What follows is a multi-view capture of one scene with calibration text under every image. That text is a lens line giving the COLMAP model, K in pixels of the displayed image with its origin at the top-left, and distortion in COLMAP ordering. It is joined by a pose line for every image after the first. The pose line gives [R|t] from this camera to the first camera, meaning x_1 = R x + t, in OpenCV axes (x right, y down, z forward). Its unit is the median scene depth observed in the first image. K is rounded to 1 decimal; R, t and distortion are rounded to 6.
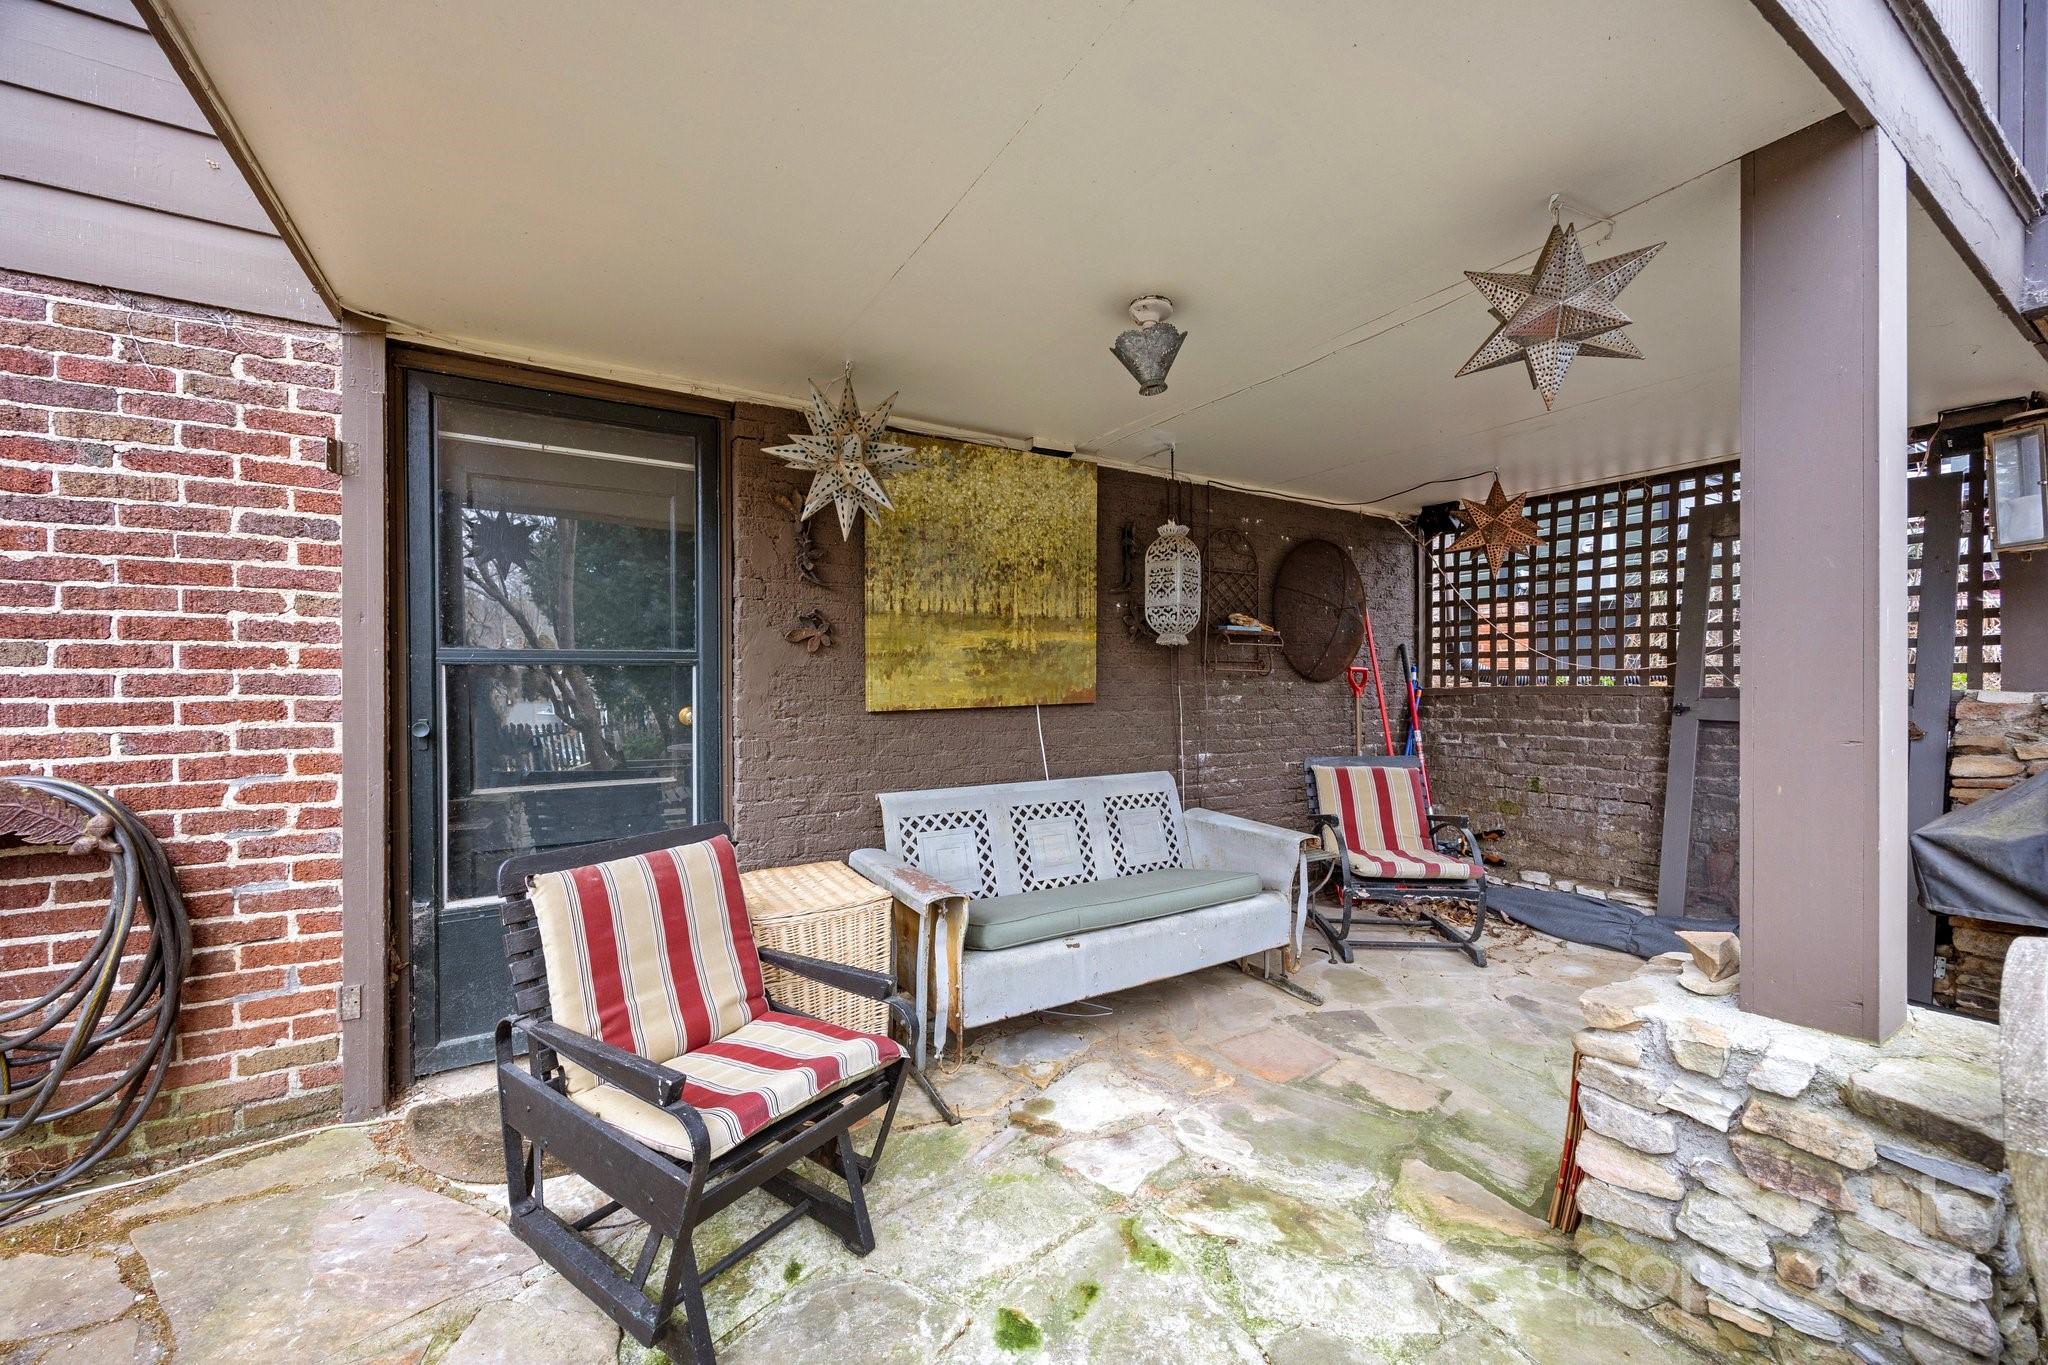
lens RADIAL K [[781.9, 0, 1028.4], [0, 781.9, 681.1], [0, 0, 1]] dist [0.001162, 0.000054]
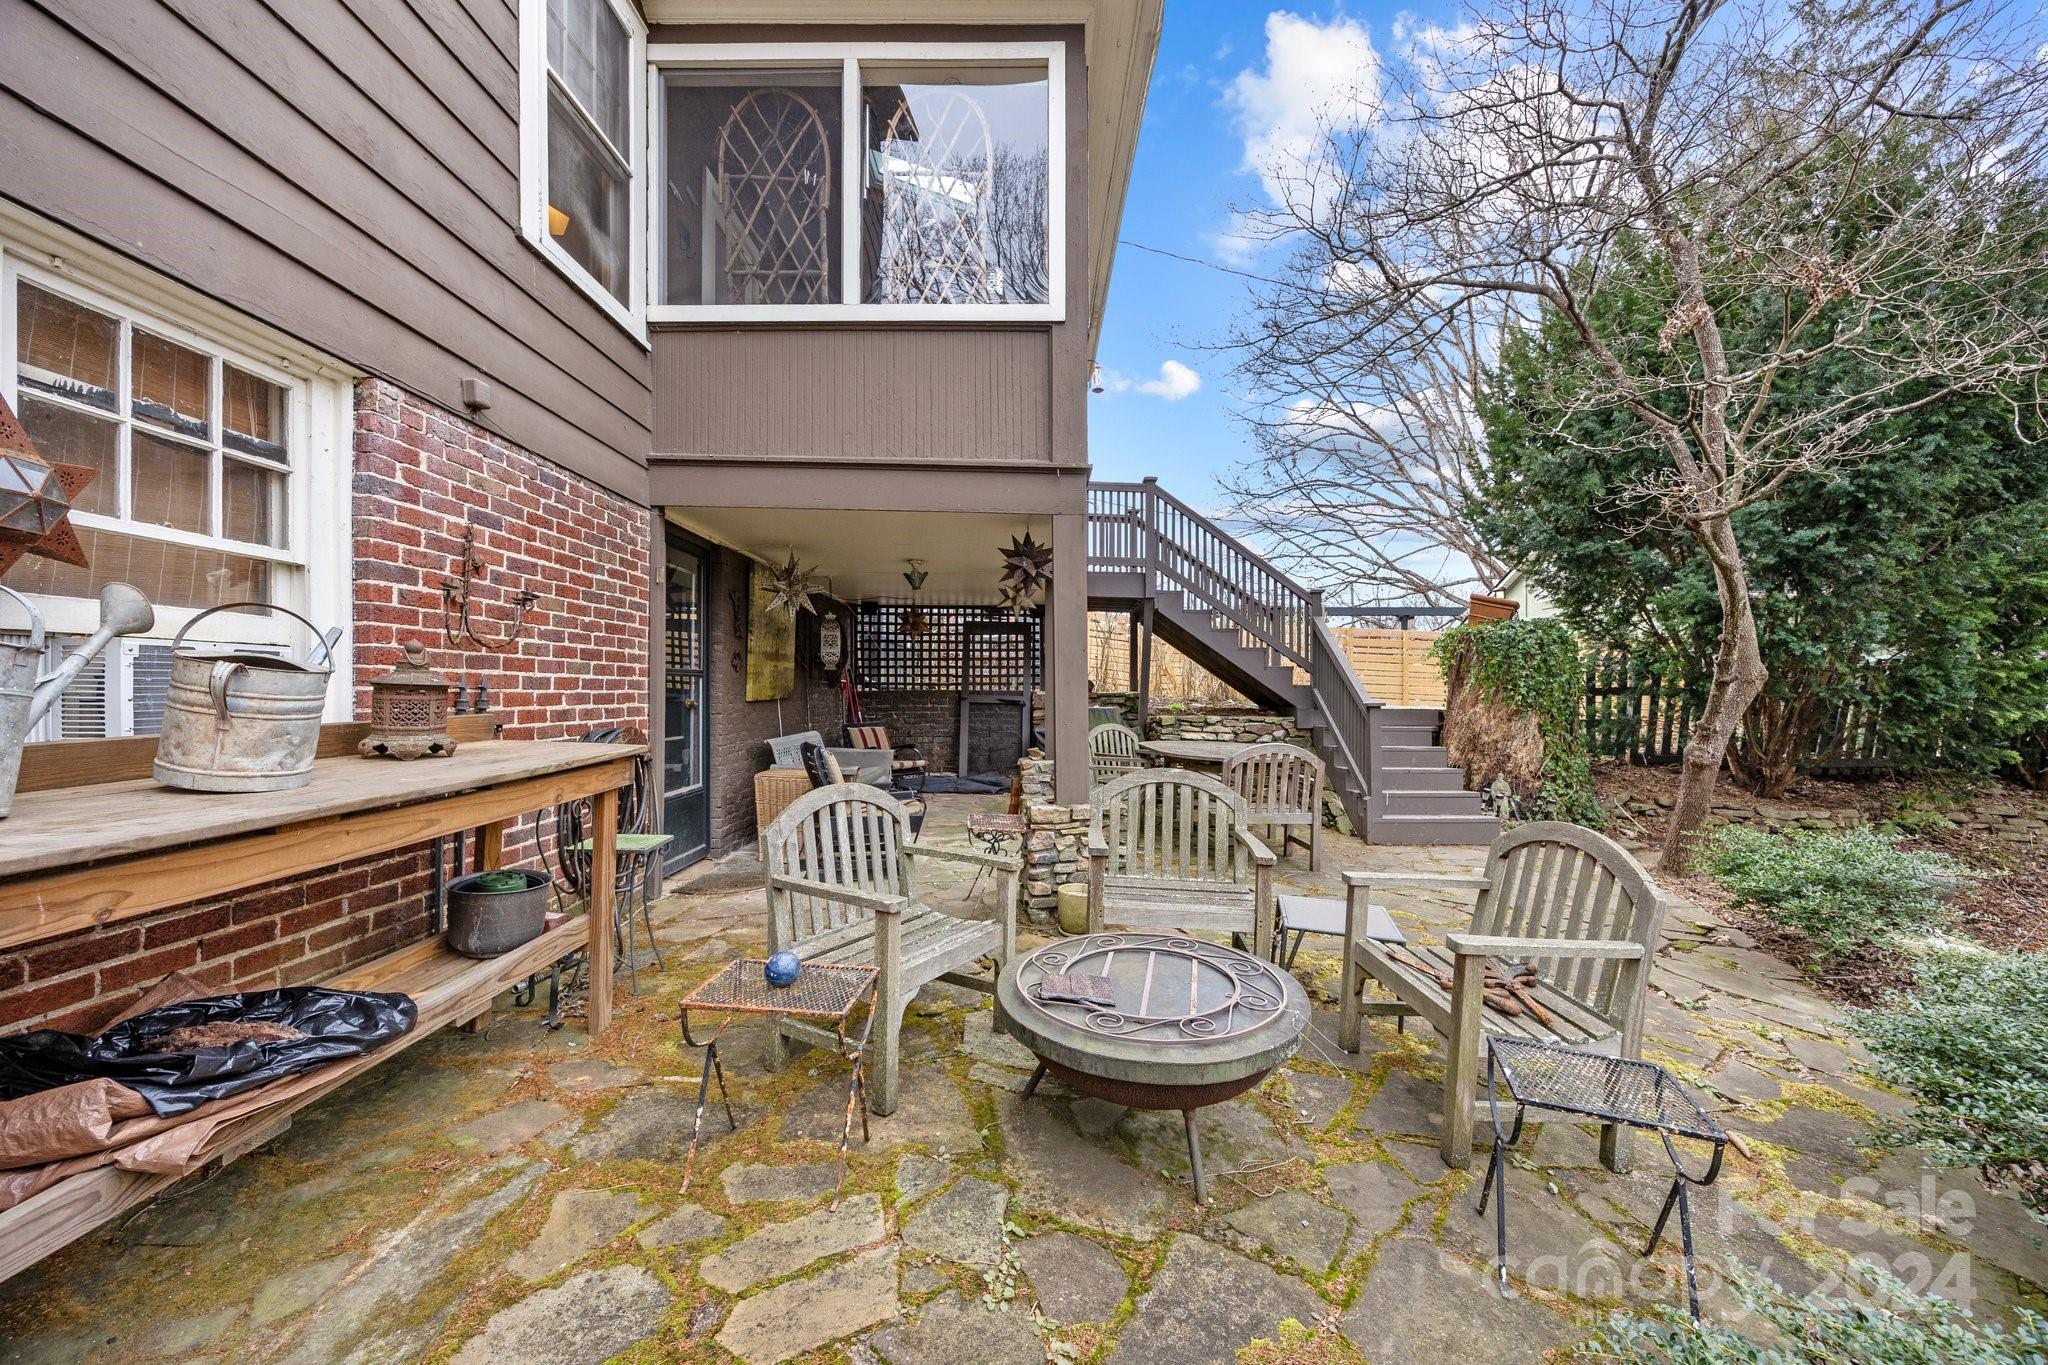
lens RADIAL K [[781.9, 0, 1019.6], [0, 781.9, 689.6], [0, 0, 1]] dist [0.001162, 0.000054]
pose [[0.531749, 0.002857, 0.846897, -1.349671], [0.000436, 0.999993, -0.003647, 0.015584], [-0.846902, 0.002308, 0.531745, -0.571929]]
